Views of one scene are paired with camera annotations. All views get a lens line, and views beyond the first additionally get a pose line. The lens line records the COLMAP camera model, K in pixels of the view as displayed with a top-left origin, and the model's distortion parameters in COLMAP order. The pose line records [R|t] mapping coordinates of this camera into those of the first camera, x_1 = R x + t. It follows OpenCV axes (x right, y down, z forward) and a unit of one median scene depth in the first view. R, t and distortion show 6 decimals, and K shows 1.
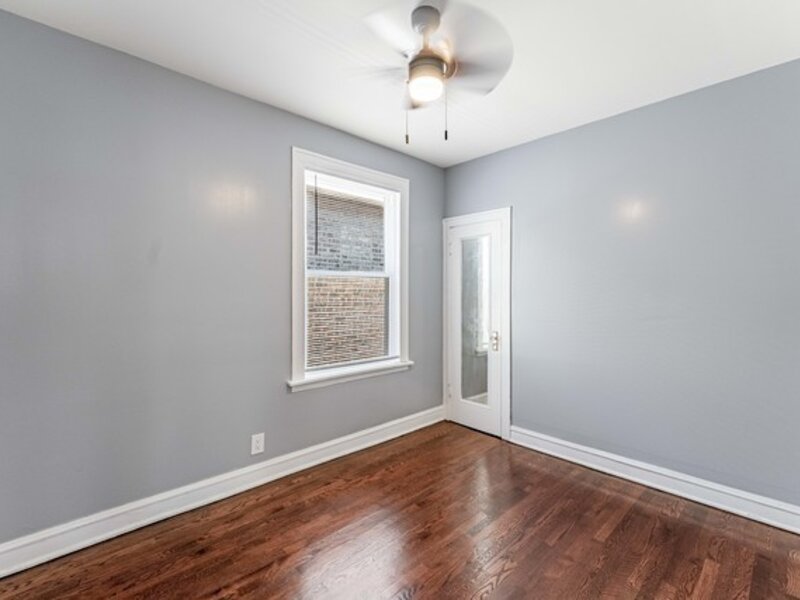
lens RADIAL K [[379.0, 0, 400.0], [0, 379.0, 300.0], [0, 0, 1]] dist [-0.000729, -0.000388]
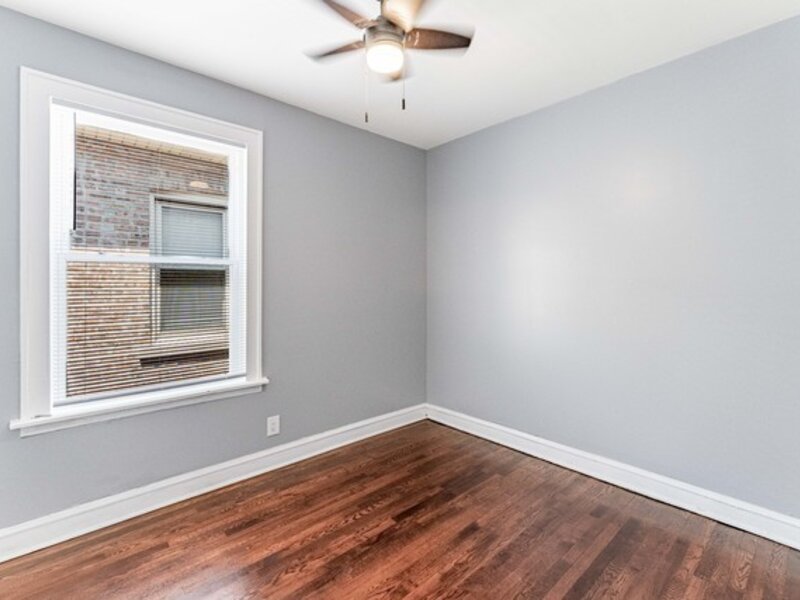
lens RADIAL K [[370.0, 0, 395.1], [0, 370.0, 302.9], [0, 0, 1]] dist [-0.008588, -0.000774]
pose [[0.999497, -0.001487, -0.031685, 0.304313], [0.002318, 0.999654, 0.026203, -0.005630], [0.031635, -0.026264, 0.999154, 0.295216]]
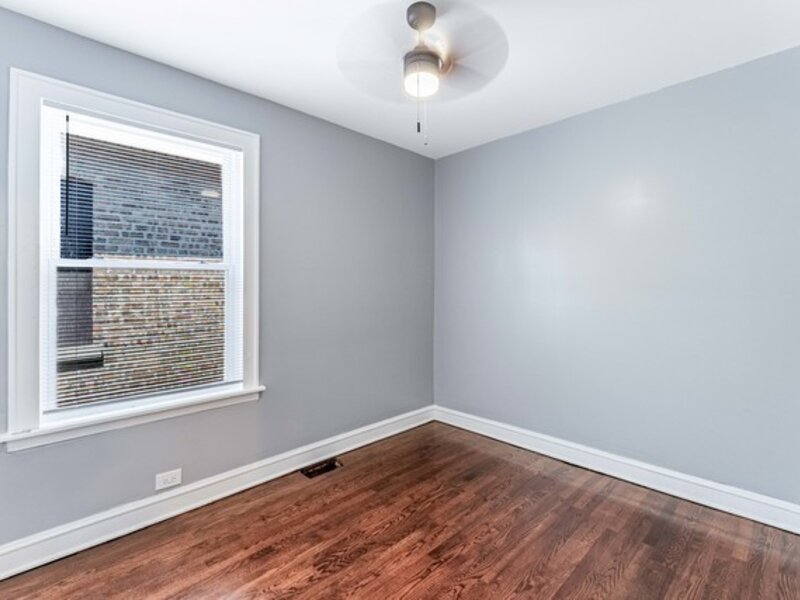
lens RADIAL K [[379.0, 0, 400.0], [0, 379.0, 300.0], [0, 0, 1]] dist [-0.000729, -0.000388]
pose [[0.999903, -0.011672, 0.007561, 0.286599], [0.011617, 0.999906, 0.007327, -0.005386], [-0.007646, -0.007238, 0.999945, 0.278466]]
